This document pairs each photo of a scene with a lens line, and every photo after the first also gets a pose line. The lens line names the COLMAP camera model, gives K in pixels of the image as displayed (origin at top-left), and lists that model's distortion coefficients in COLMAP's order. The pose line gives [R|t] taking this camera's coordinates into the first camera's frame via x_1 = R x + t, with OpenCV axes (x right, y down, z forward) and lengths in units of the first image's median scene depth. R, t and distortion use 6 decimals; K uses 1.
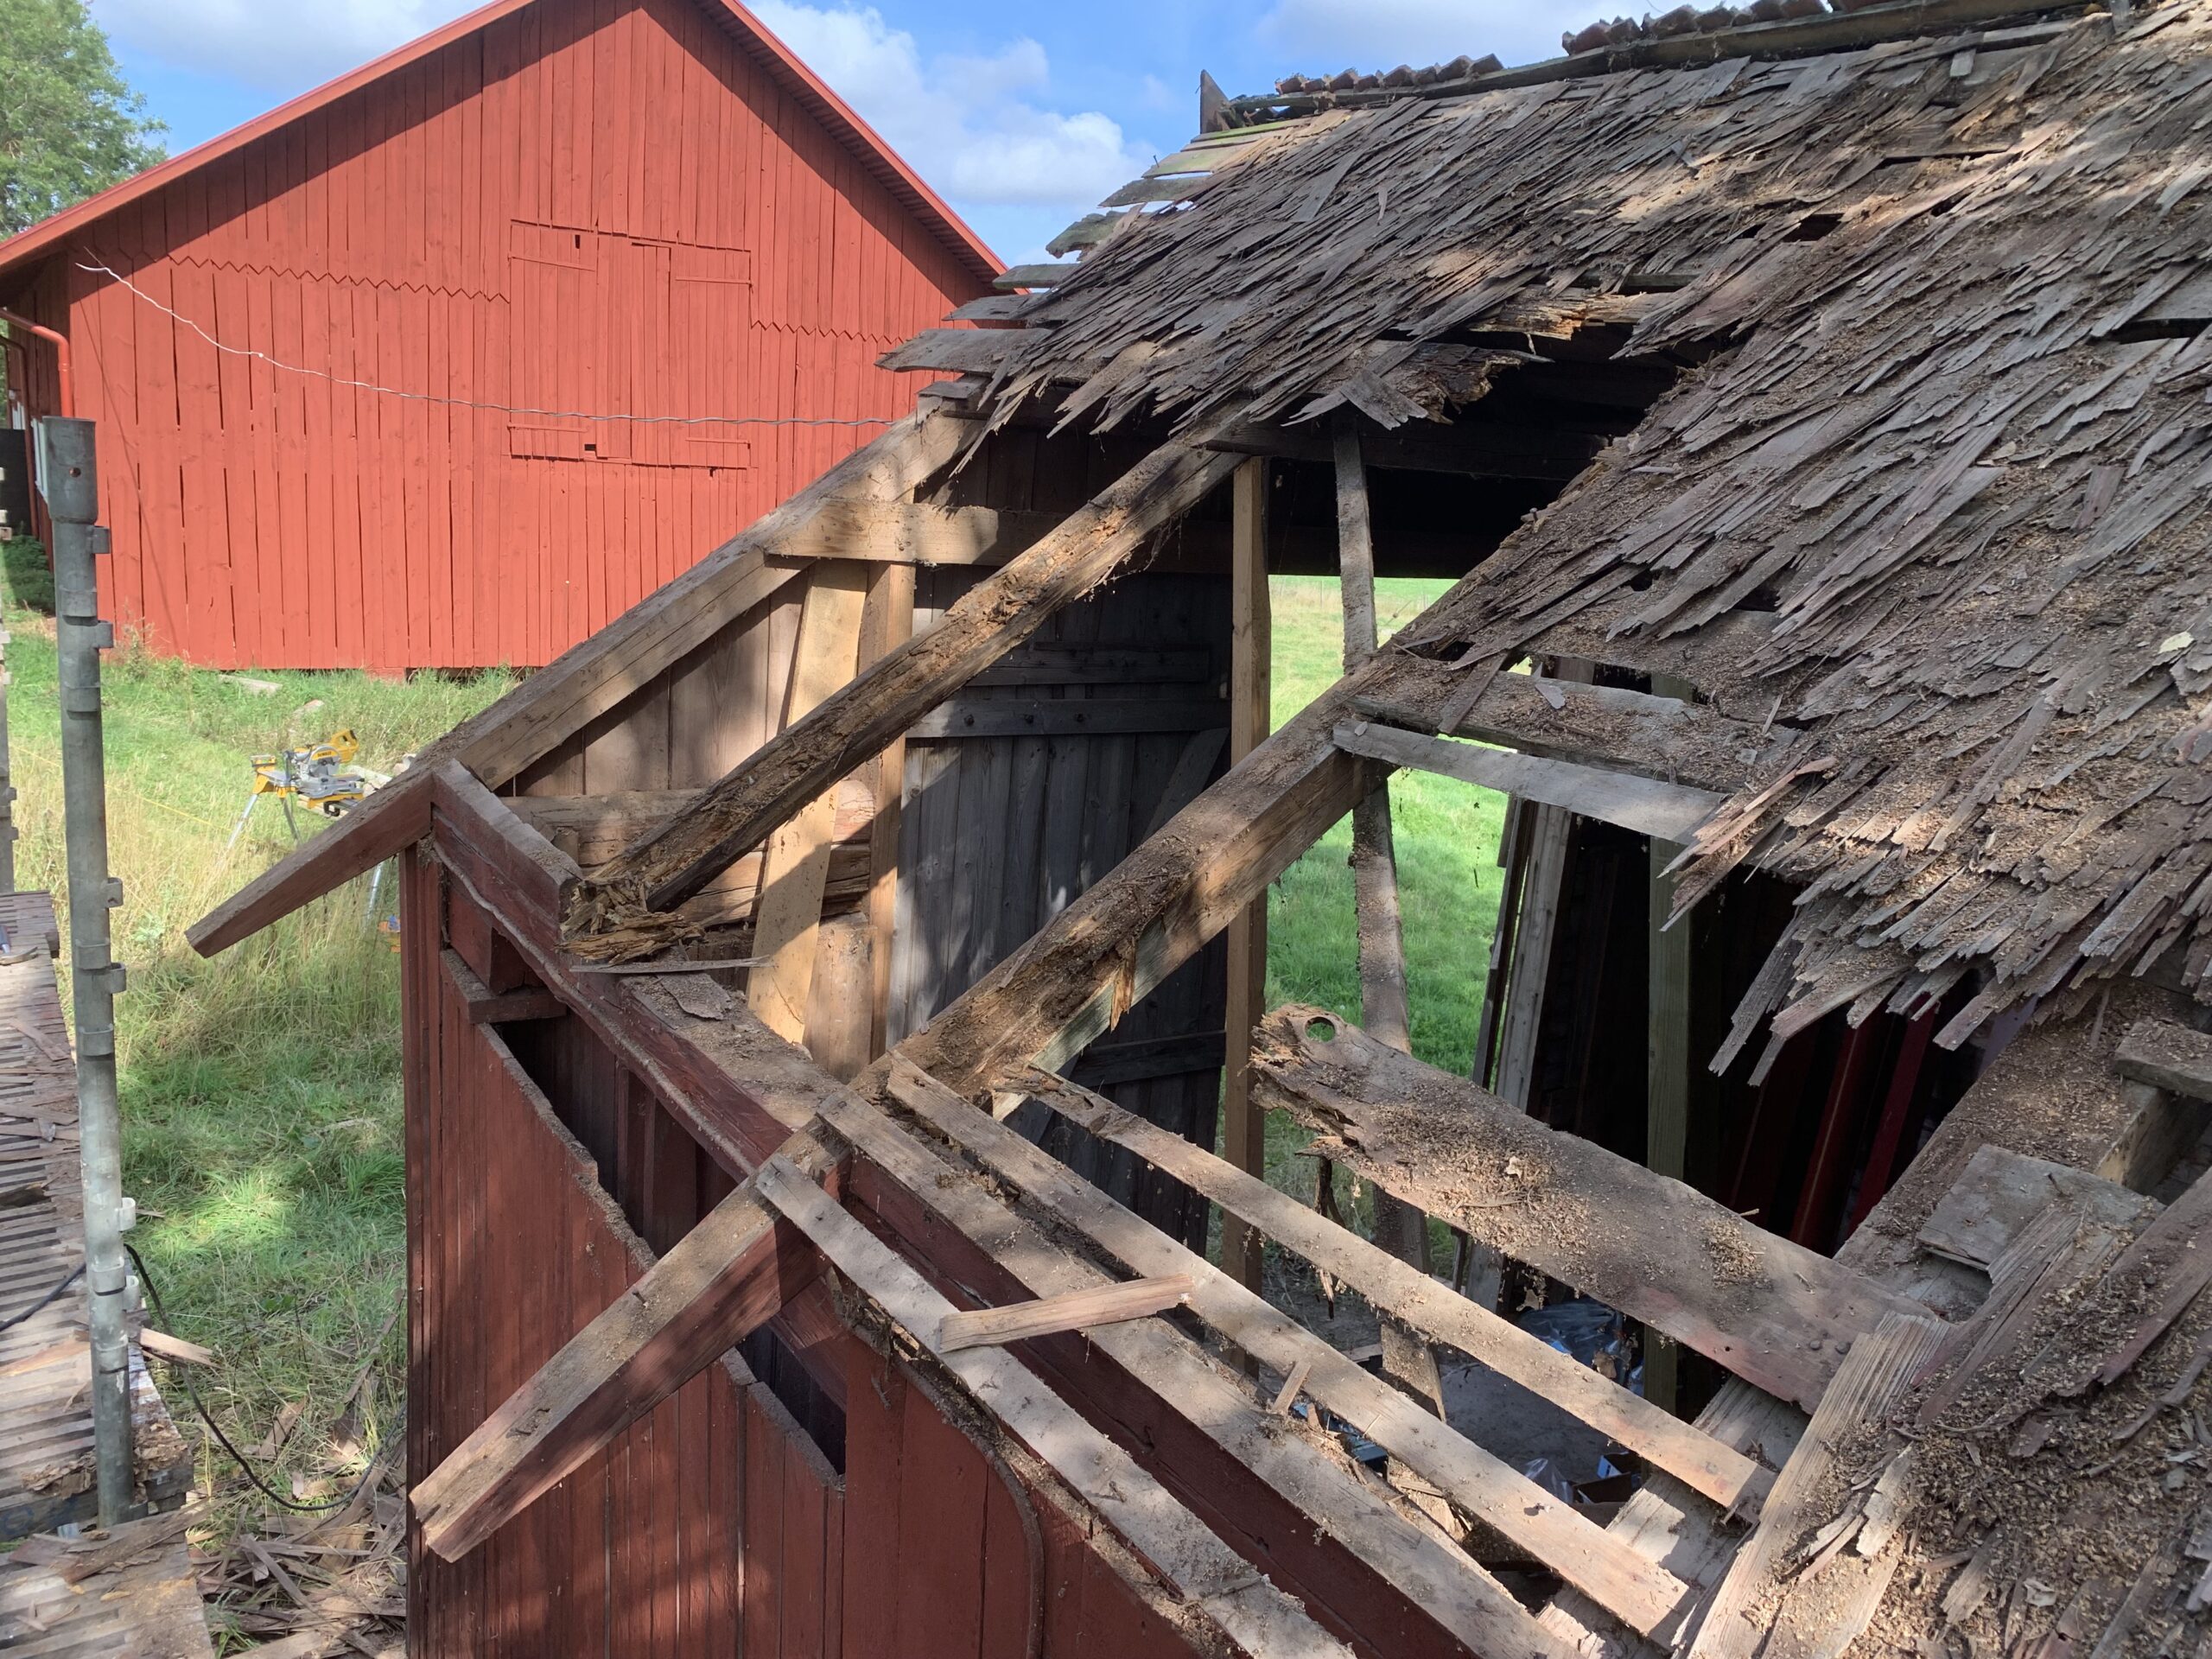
lens RADIAL K [[1664.7, 0, 1073.3], [0, 1664.7, 822.7], [0, 0, 1]] dist [0.034377, -0.029695]
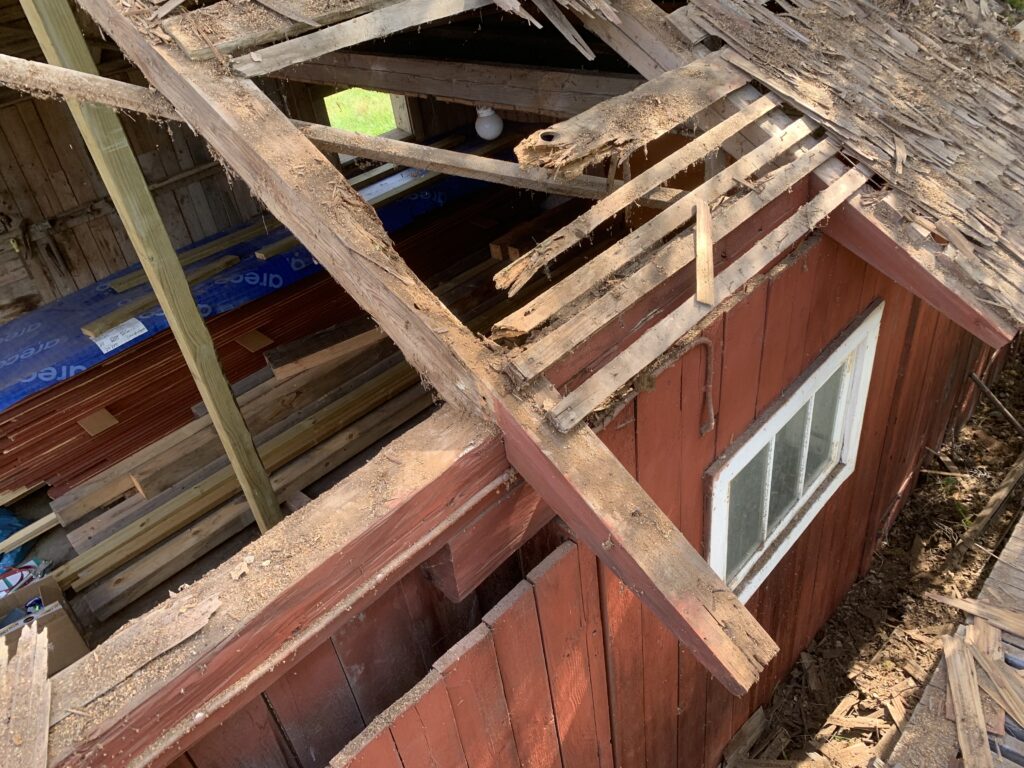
lens RADIAL K [[770.6, 0, 496.9], [0, 770.6, 380.8], [0, 0, 1]] dist [0.034377, -0.029695]
pose [[-0.214014, -0.579344, 0.786485, -0.798423], [0.349594, 0.706385, 0.615470, -0.286520], [-0.912130, 0.406670, 0.051359, 1.201434]]
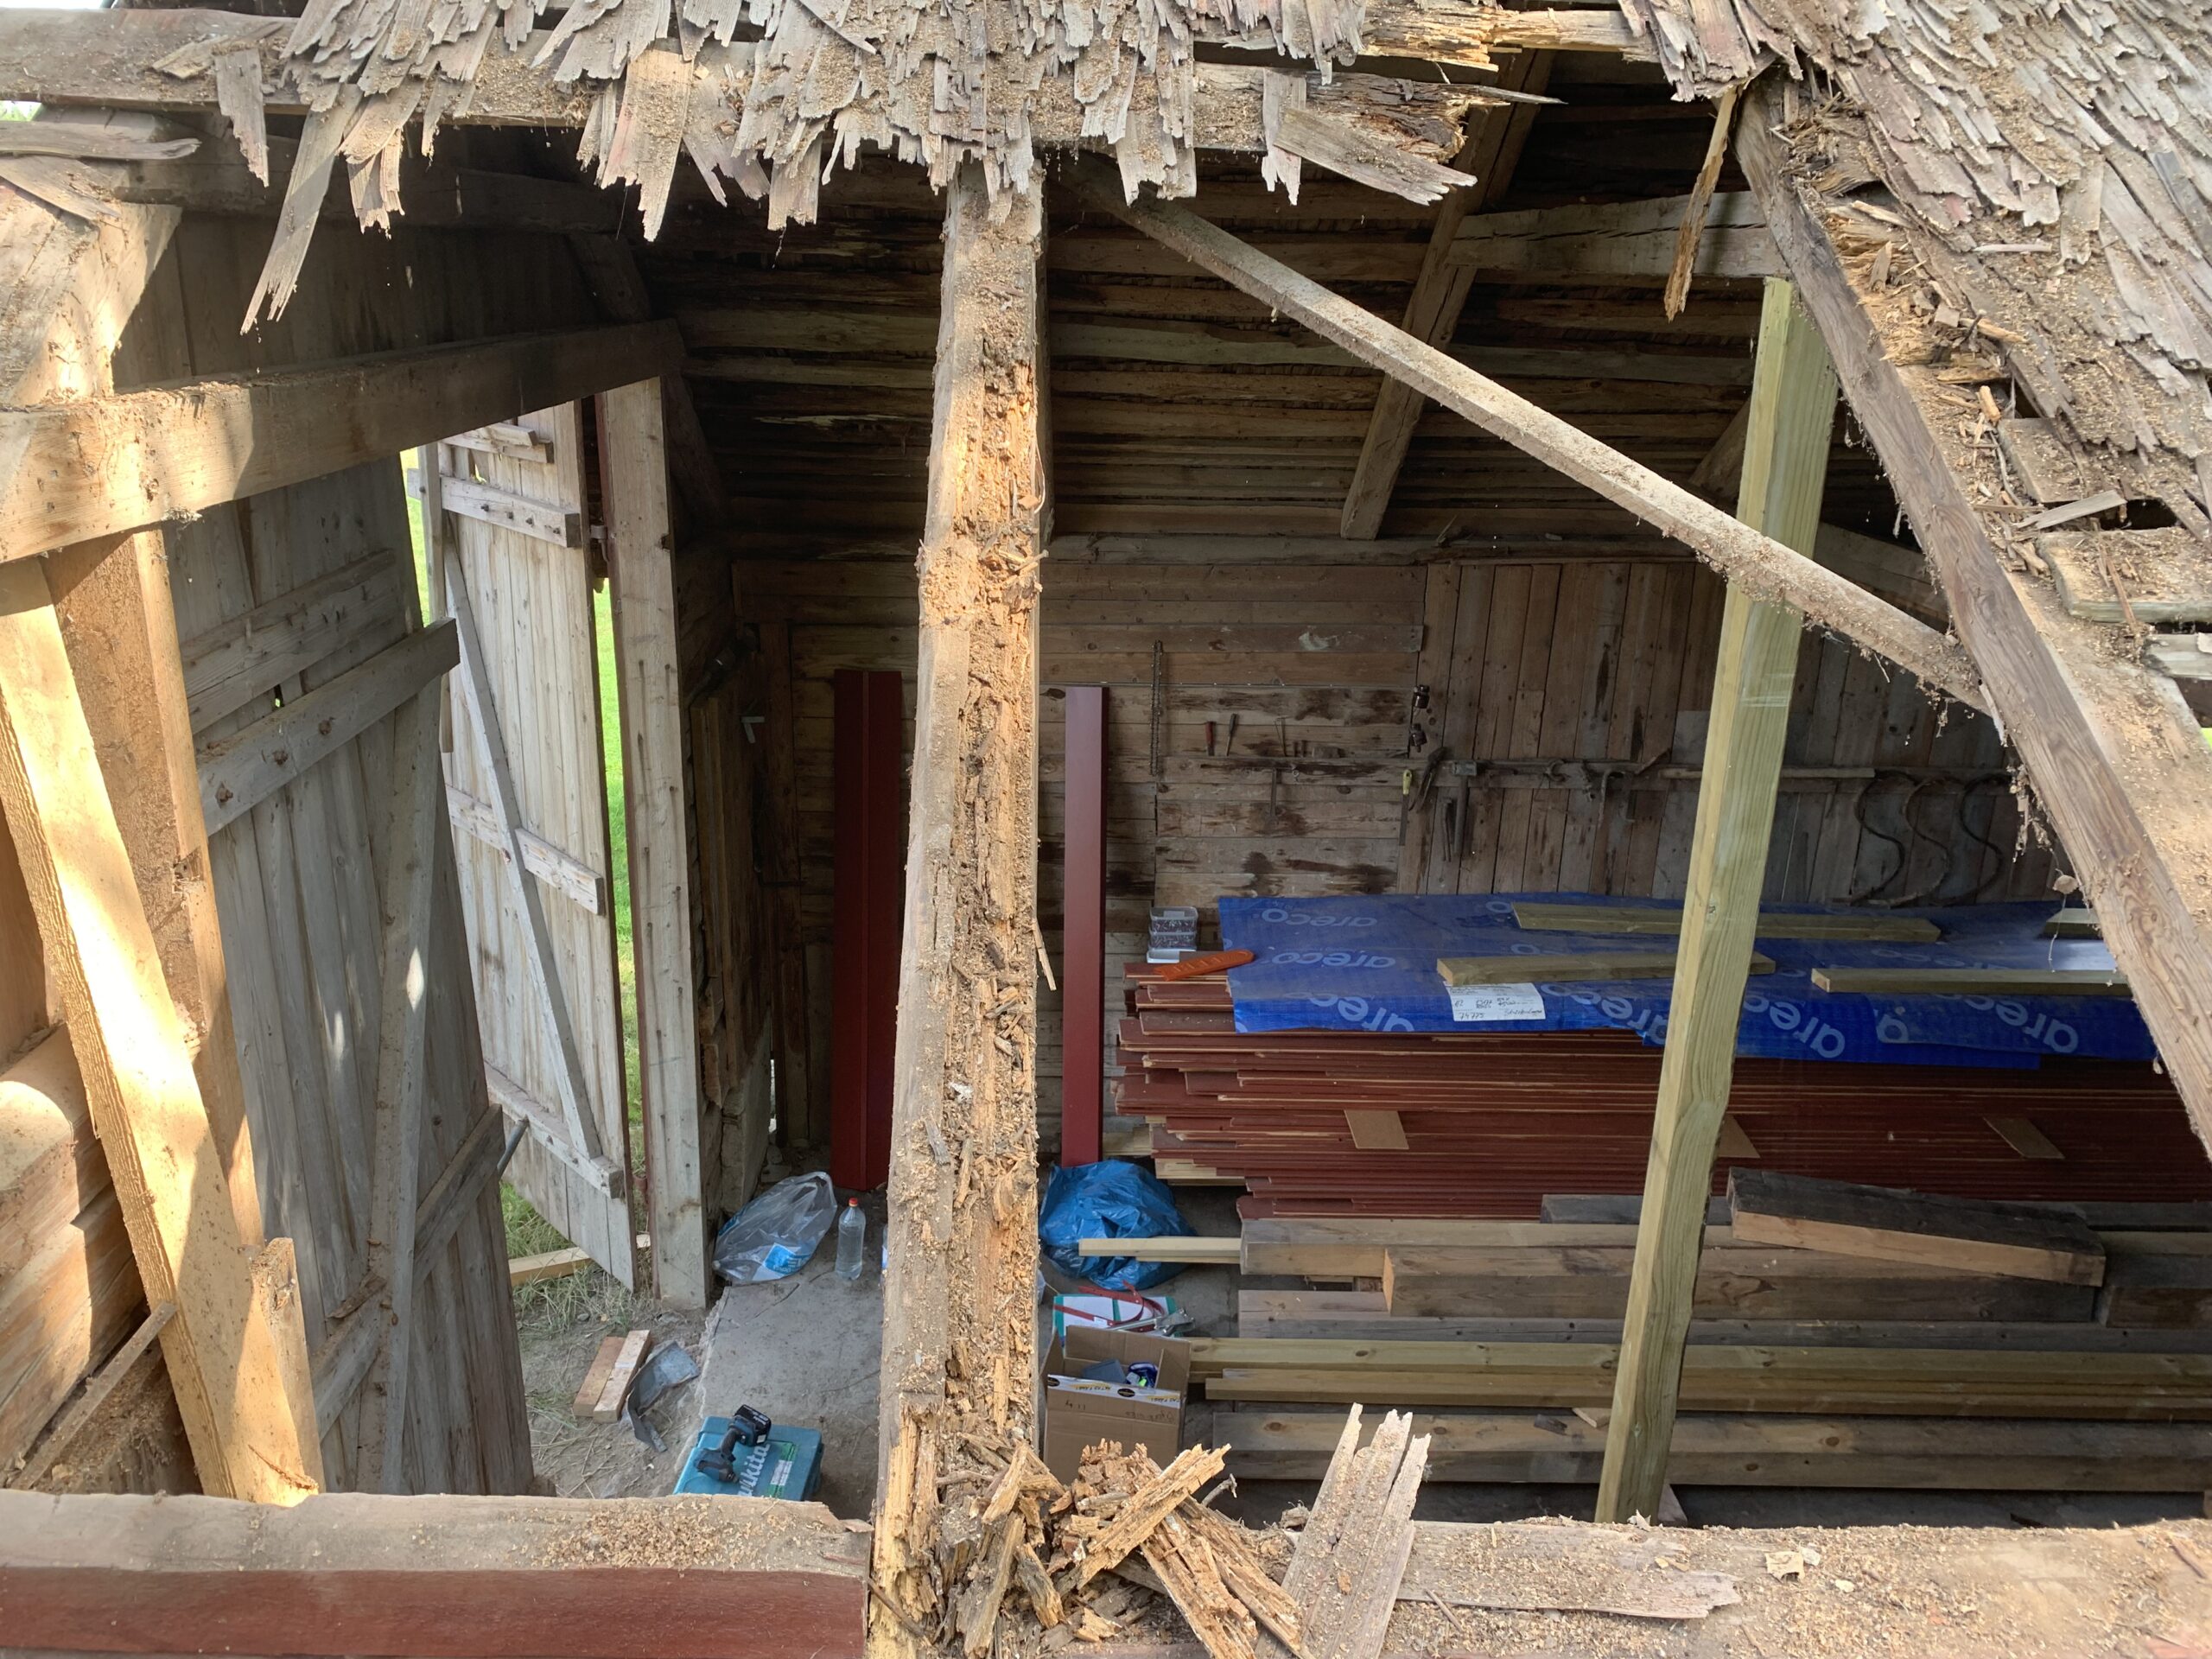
lens RADIAL K [[1664.7, 0, 1073.3], [0, 1664.7, 822.7], [0, 0, 1]] dist [0.034377, -0.029695]
pose [[0.537872, -0.316691, 0.781281, -0.859685], [0.215277, 0.947629, 0.235913, -0.321183], [-0.815077, 0.041301, 0.577879, 1.259000]]
